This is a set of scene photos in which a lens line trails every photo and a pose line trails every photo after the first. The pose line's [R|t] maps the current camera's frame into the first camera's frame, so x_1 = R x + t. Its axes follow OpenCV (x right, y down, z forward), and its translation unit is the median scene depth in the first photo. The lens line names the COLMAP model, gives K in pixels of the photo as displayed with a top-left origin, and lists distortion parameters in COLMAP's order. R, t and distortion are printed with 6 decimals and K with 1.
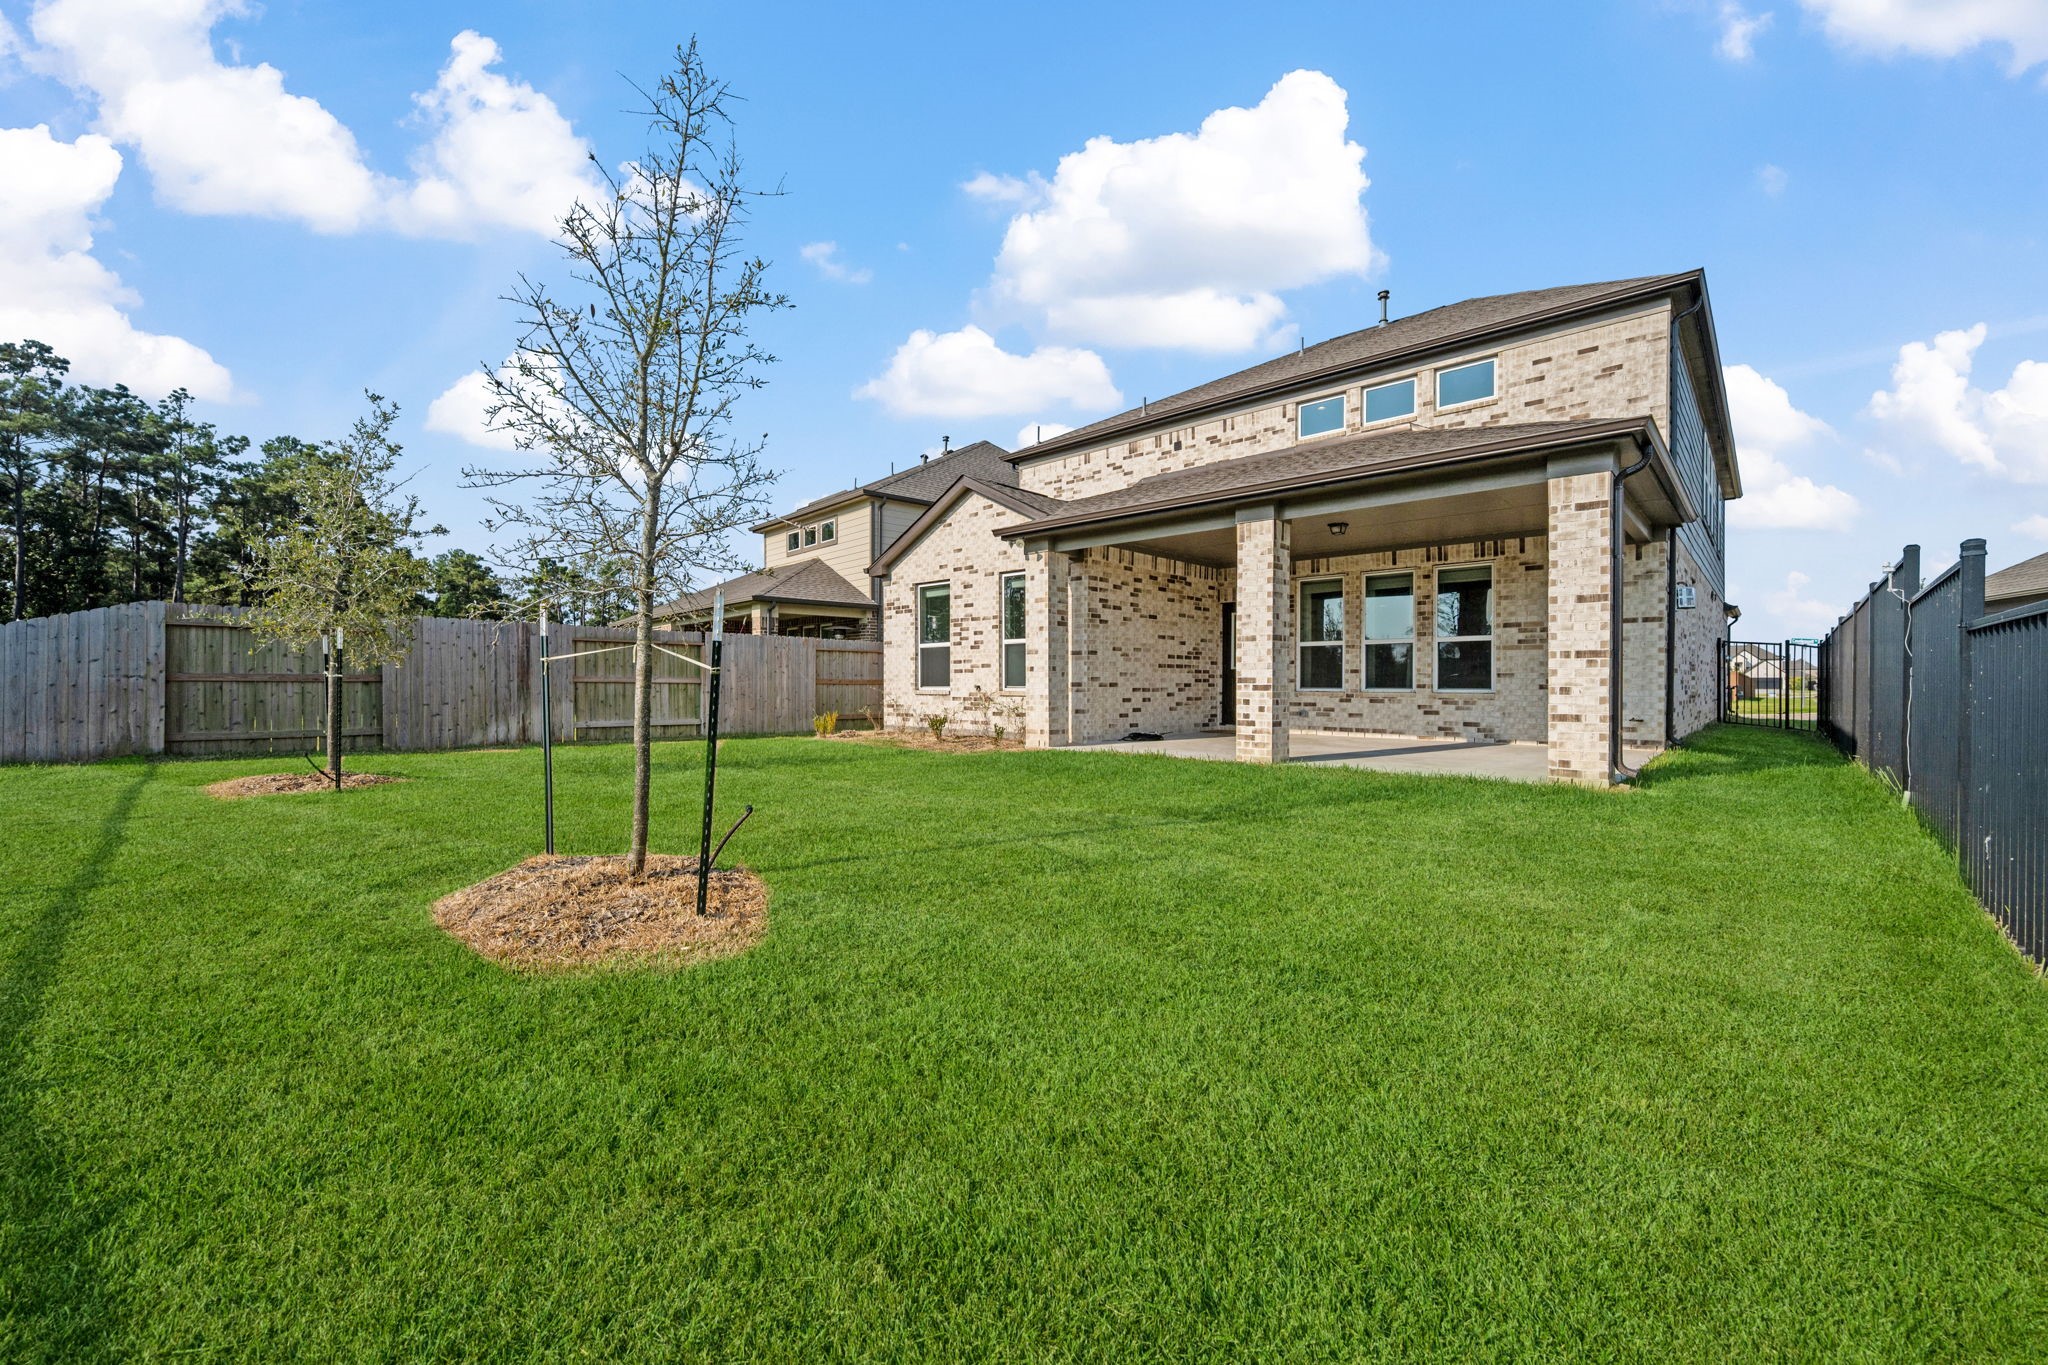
lens RADIAL K [[803.6, 0, 1025.4], [0, 803.6, 676.0], [0, 0, 1]] dist [0.003074, 0.000151]
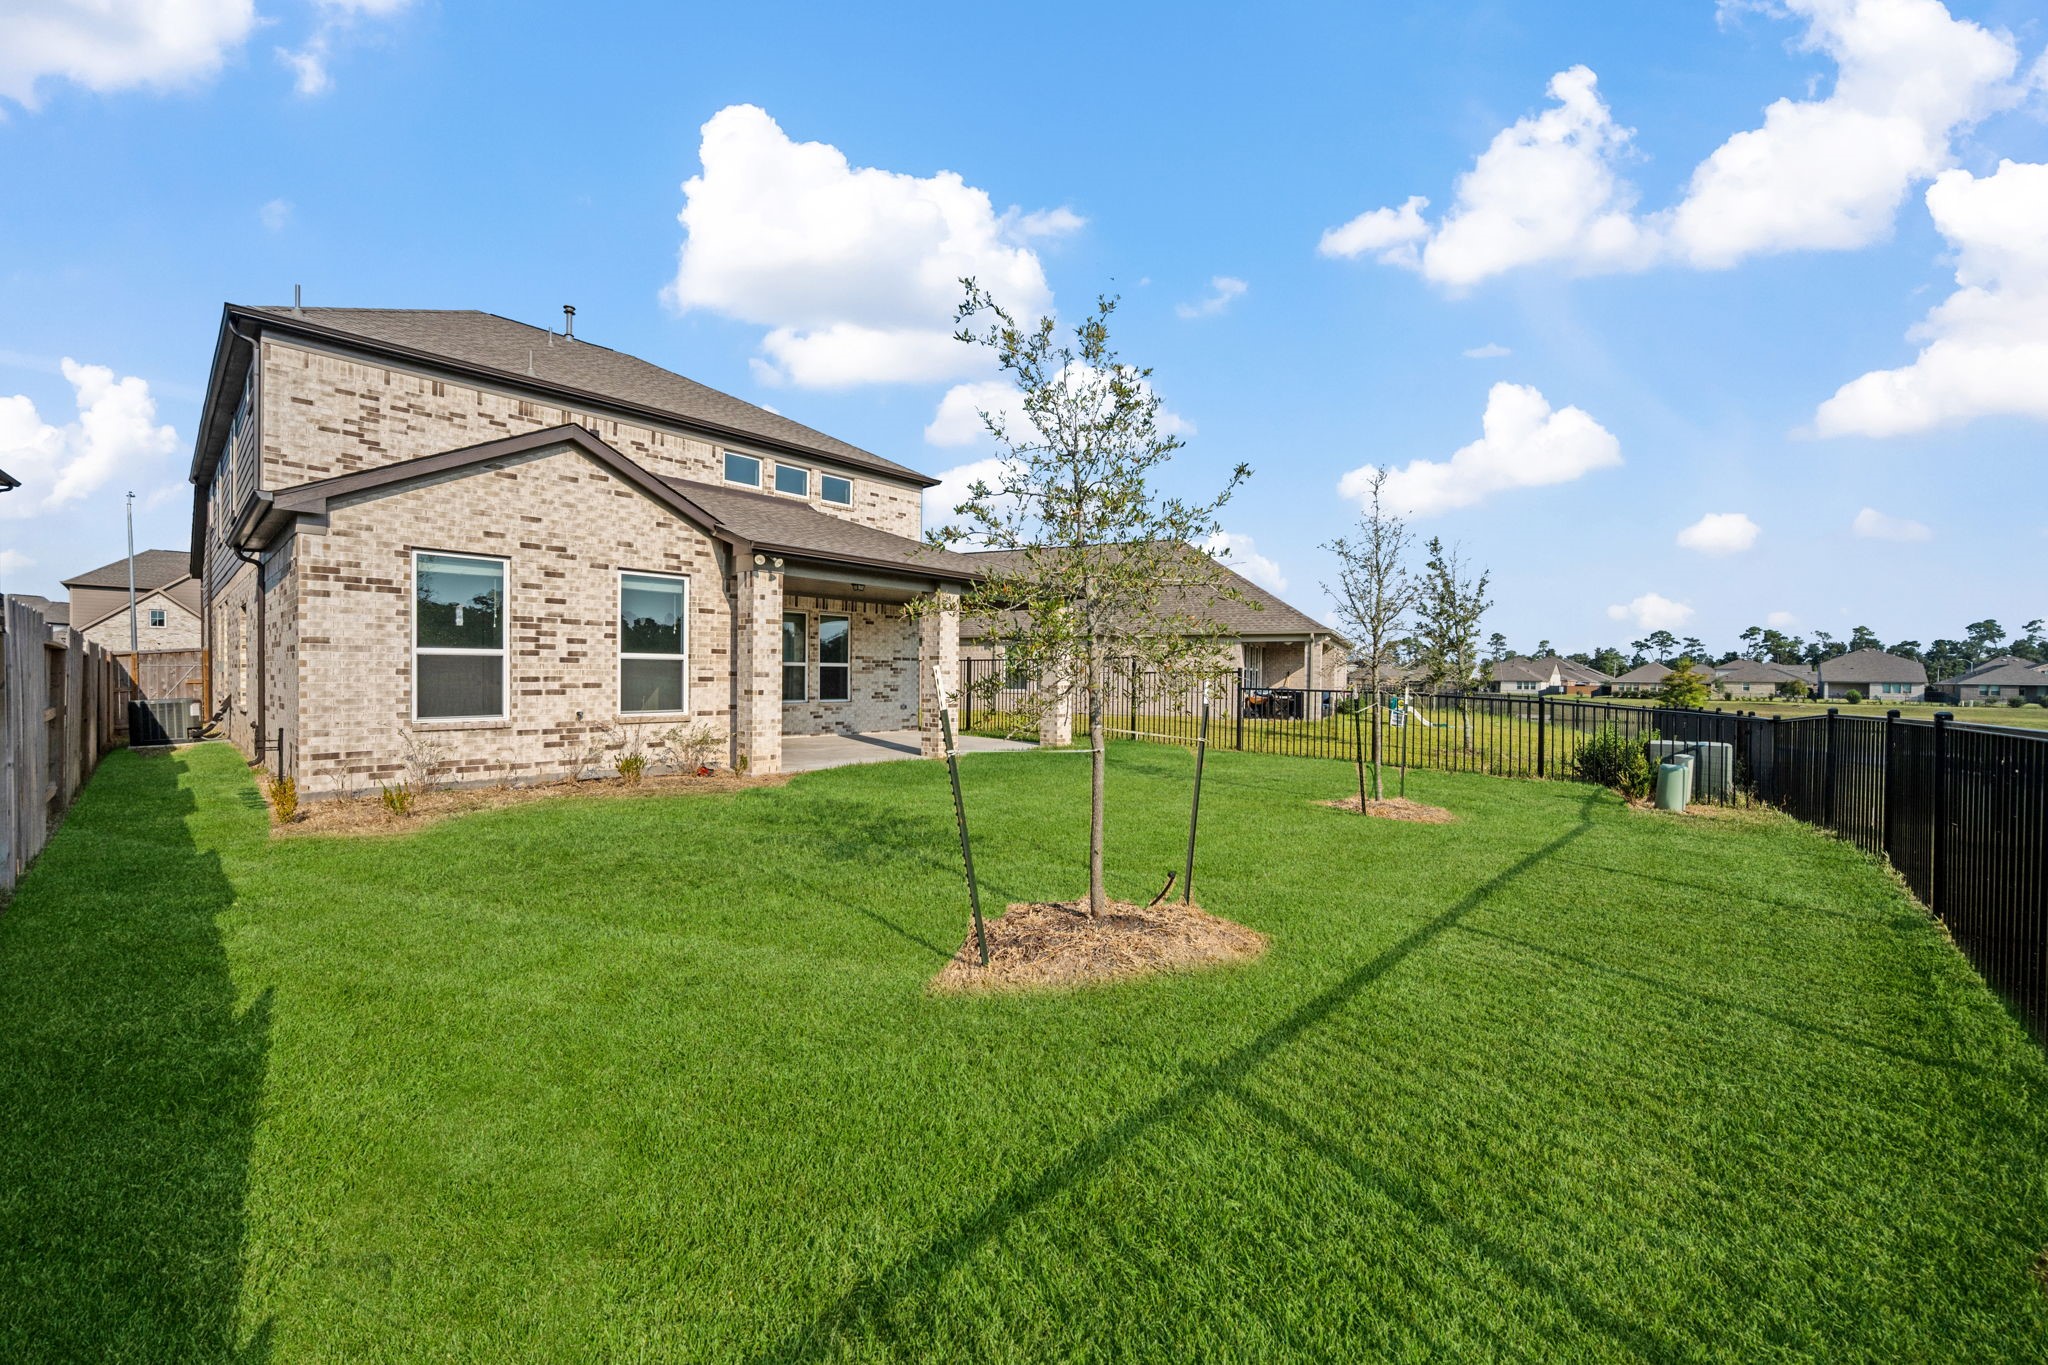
lens RADIAL K [[803.6, 0, 1025.4], [0, 803.6, 676.0], [0, 0, 1]] dist [0.003074, 0.000151]
pose [[-0.017689, -0.001179, 0.999843, -0.820281], [-0.018130, 0.999835, 0.000858, -0.030116], [-0.999679, -0.018112, -0.017708, 0.607778]]
